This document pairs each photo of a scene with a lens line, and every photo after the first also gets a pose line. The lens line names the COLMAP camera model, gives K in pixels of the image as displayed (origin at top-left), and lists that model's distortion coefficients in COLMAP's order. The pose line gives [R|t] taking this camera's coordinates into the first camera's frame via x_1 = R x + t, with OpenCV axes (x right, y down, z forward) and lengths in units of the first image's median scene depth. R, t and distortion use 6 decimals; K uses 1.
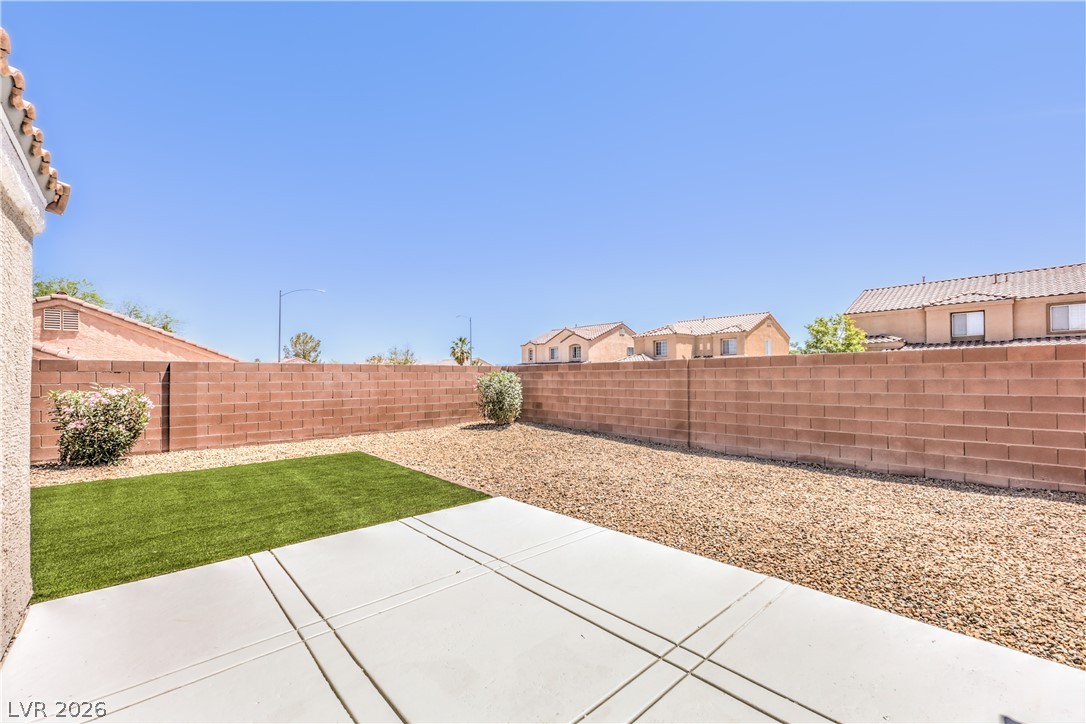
lens RADIAL K [[451.3, 0, 543.0], [0, 451.3, 362.0], [0, 0, 1]] dist [-0.000808, 0.000028]
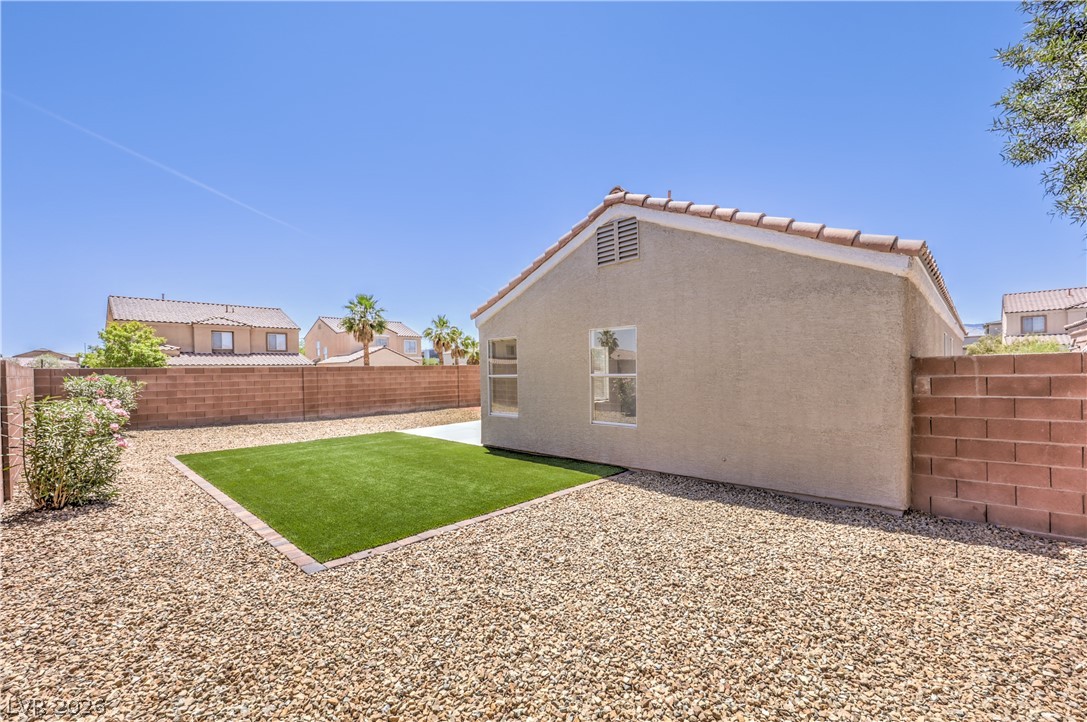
lens RADIAL K [[451.7, 0, 543.5], [0, 451.7, 361.0], [0, 0, 1]] dist [-0.000808, 0.000028]
pose [[-0.058929, 0.025943, 0.997925, -1.275935], [-0.015076, 0.999525, -0.026874, 0.005158], [-0.998148, -0.016629, -0.058510, 0.236319]]
